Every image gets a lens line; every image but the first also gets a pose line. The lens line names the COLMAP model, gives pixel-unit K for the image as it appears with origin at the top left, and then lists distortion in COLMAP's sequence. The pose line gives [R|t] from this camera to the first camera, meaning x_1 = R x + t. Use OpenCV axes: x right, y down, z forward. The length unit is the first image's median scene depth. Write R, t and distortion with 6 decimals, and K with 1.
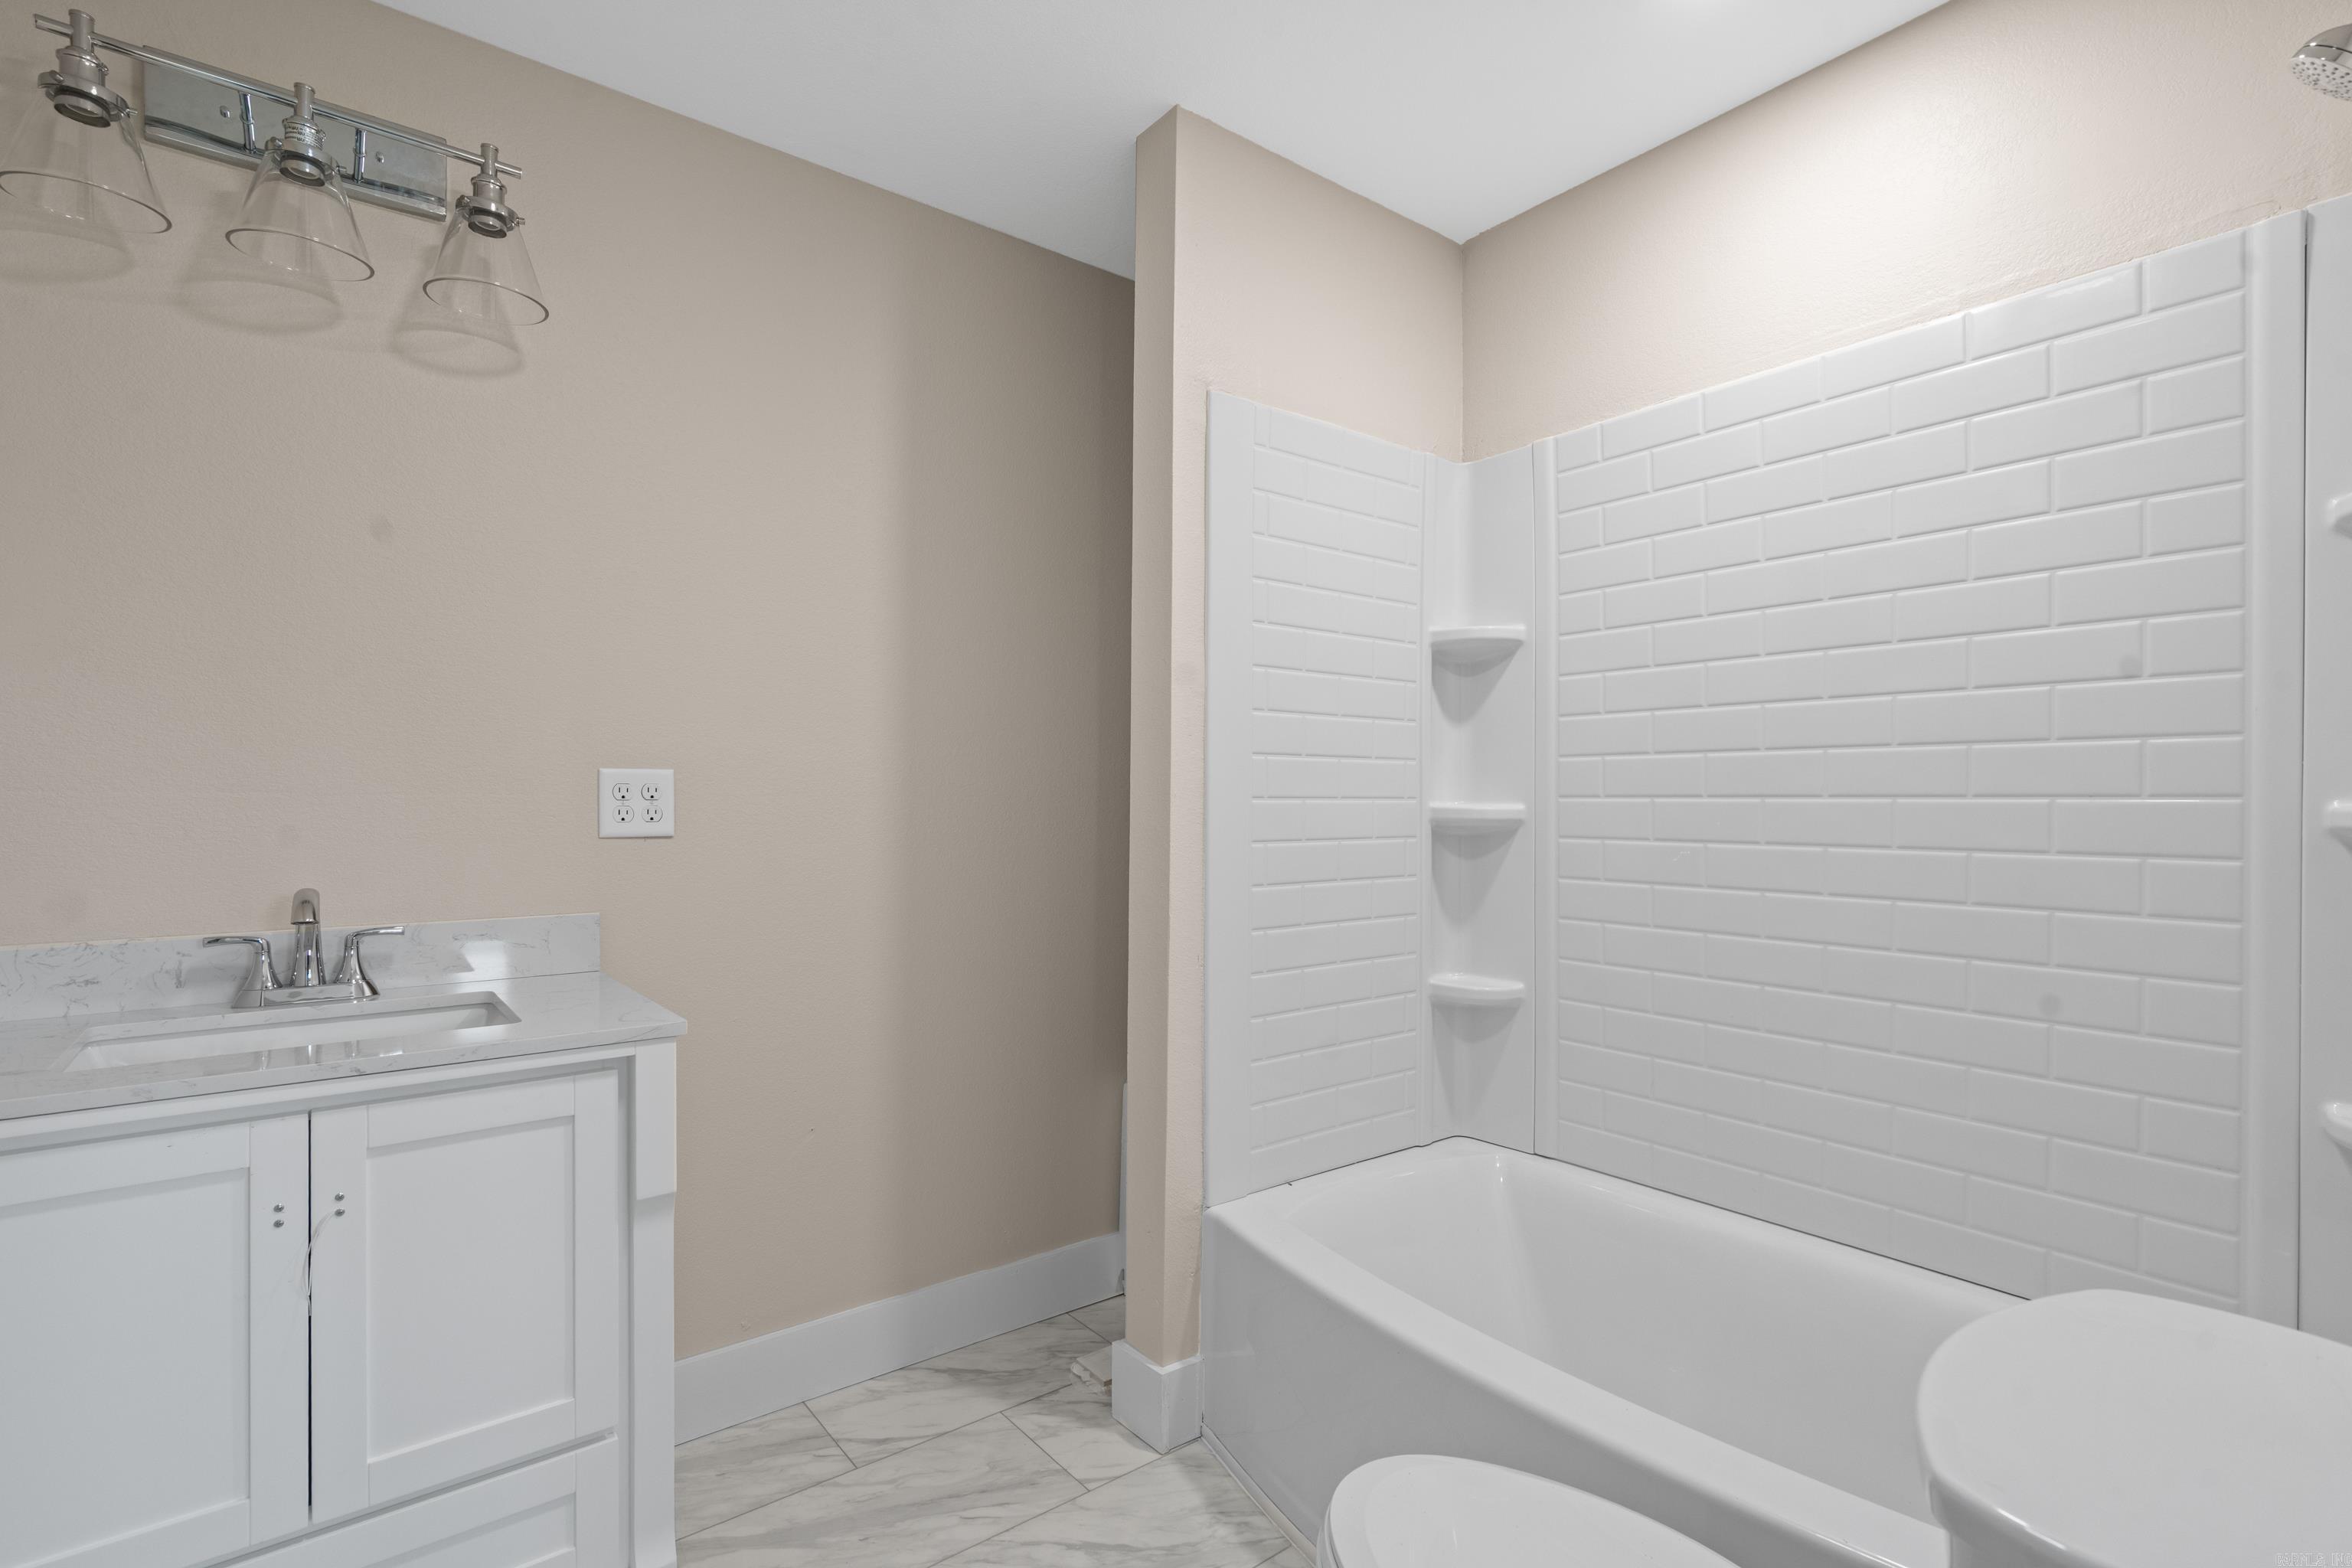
lens RADIAL K [[1083.4, 0, 1161.5], [0, 1083.4, 816.5], [0, 0, 1]] dist [-0.003009, 0.000747]
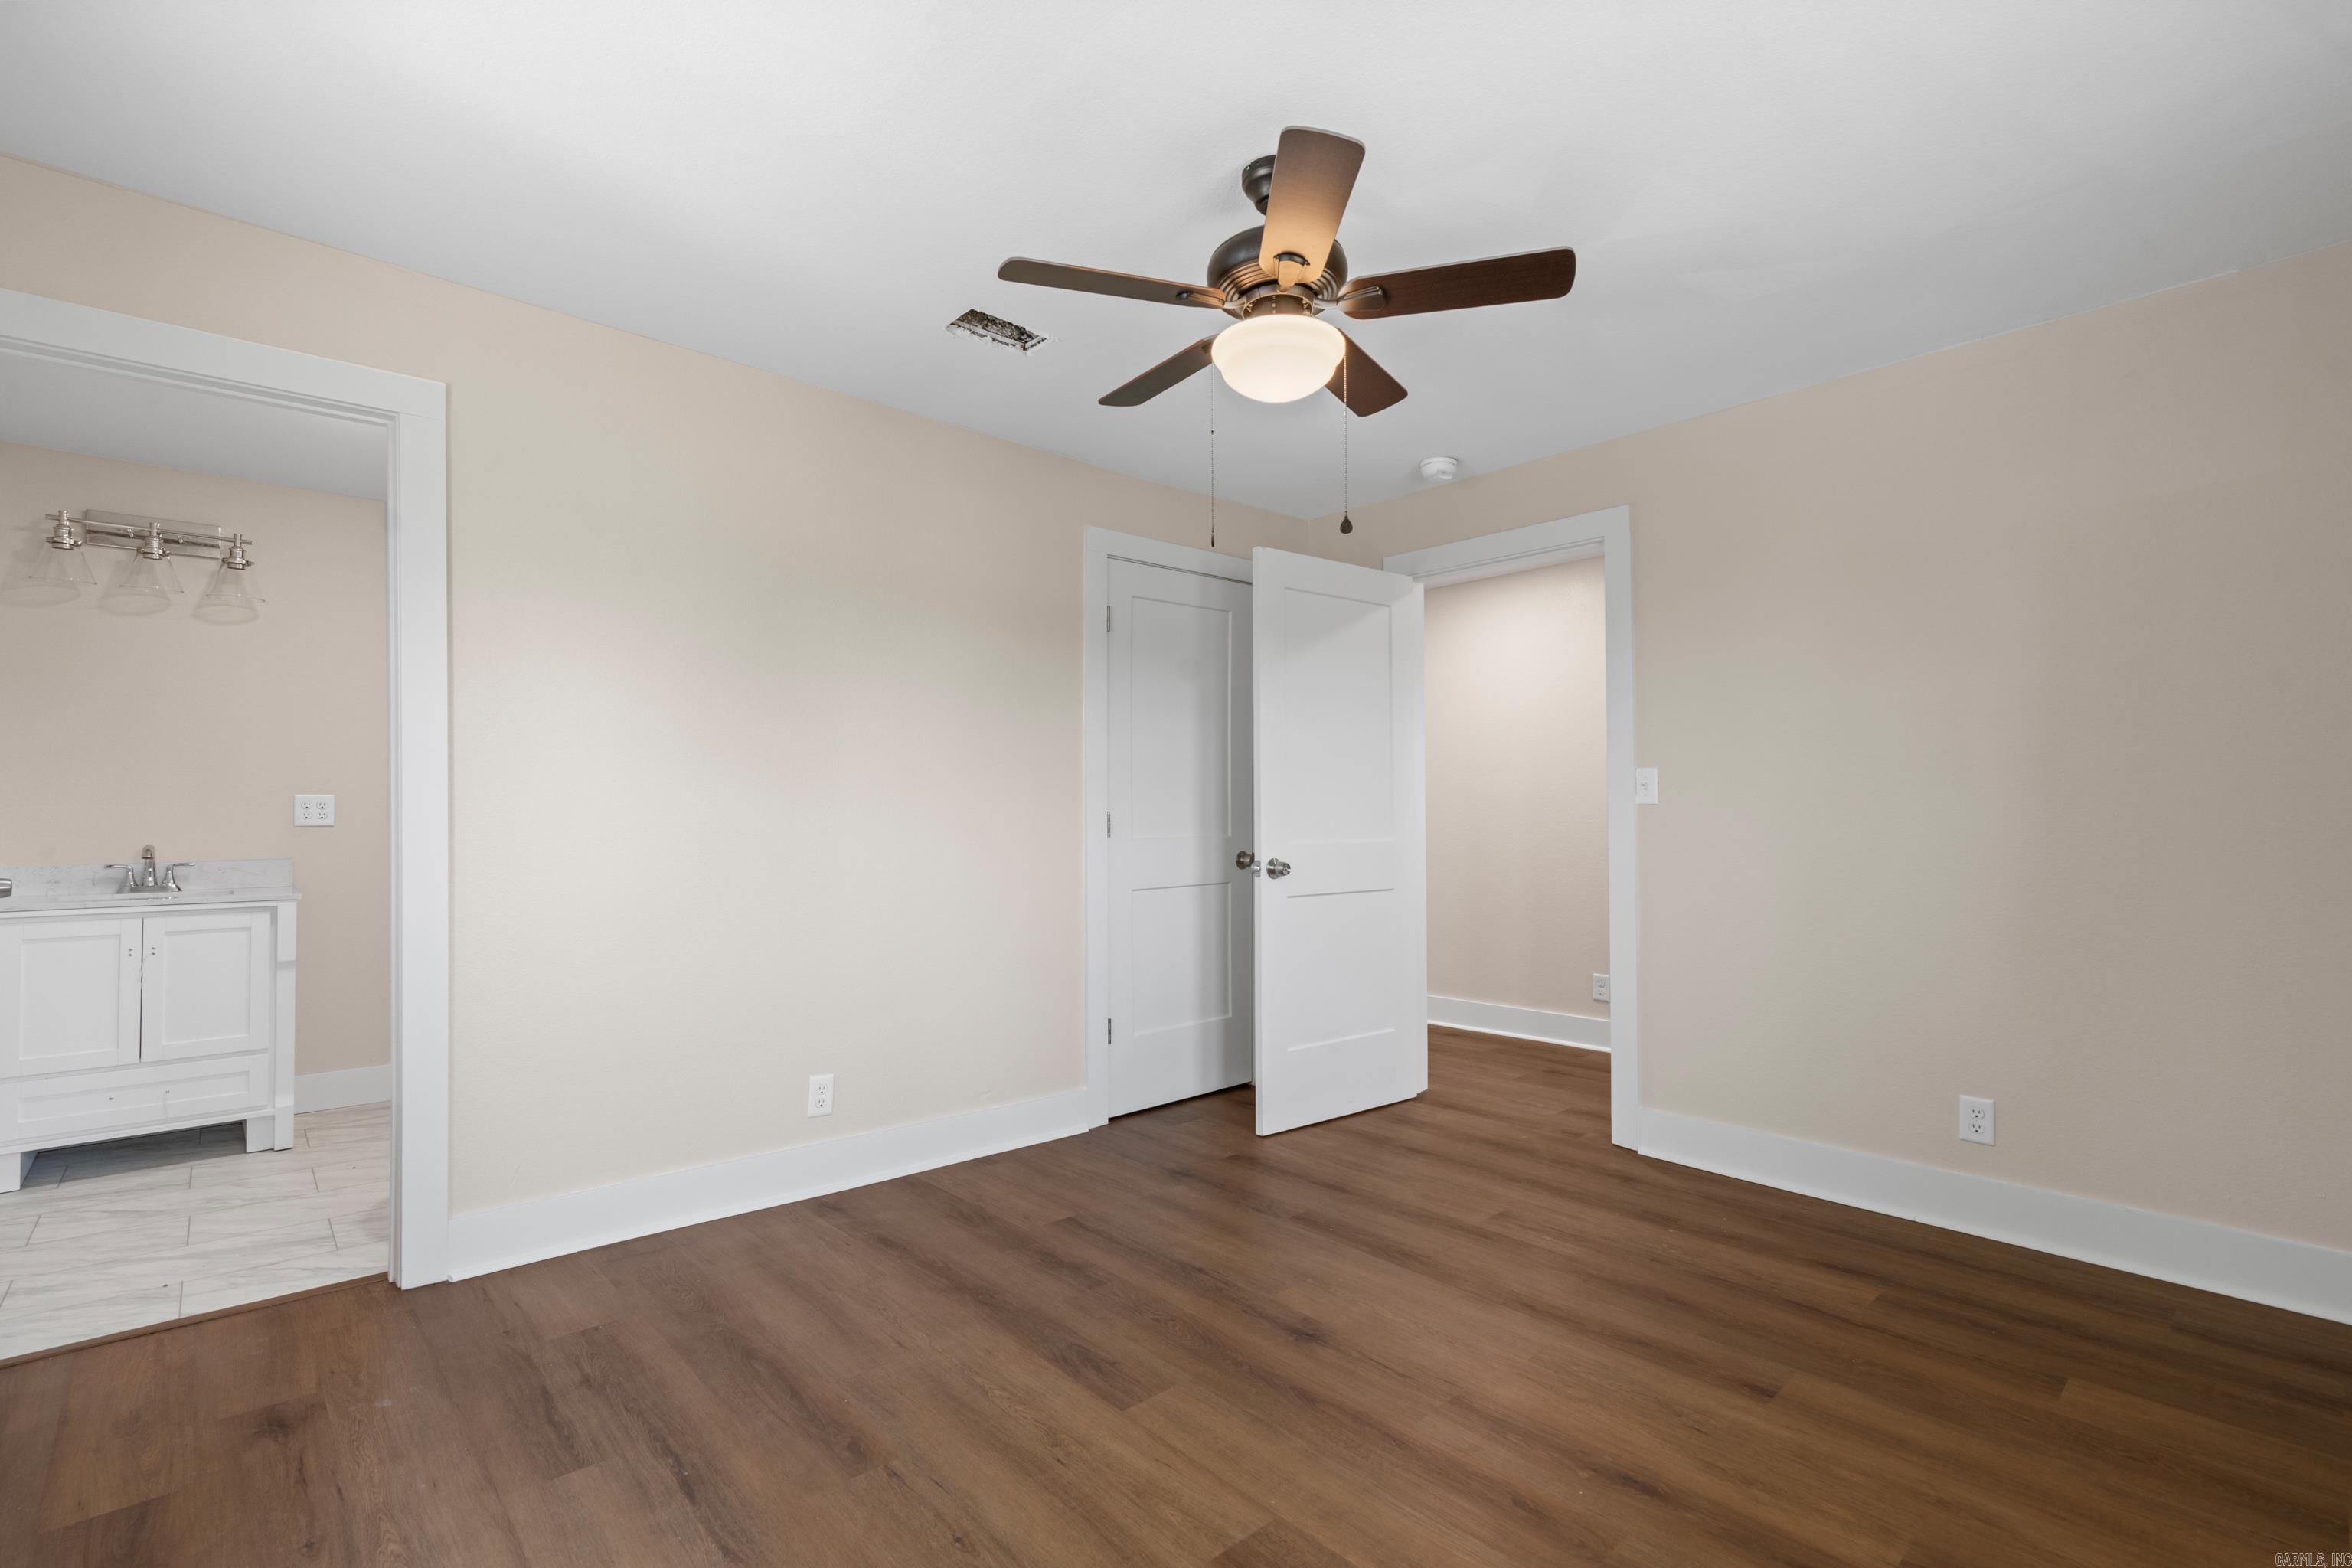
lens RADIAL K [[1083.4, 0, 1176.0], [0, 1083.4, 802.2], [0, 0, 1]] dist [-0.003009, 0.000747]
pose [[0.998419, -0.001022, 0.056196, 1.409653], [0.002308, 0.999737, -0.022825, 0.031575], [-0.056158, 0.022918, 0.998159, -1.594980]]
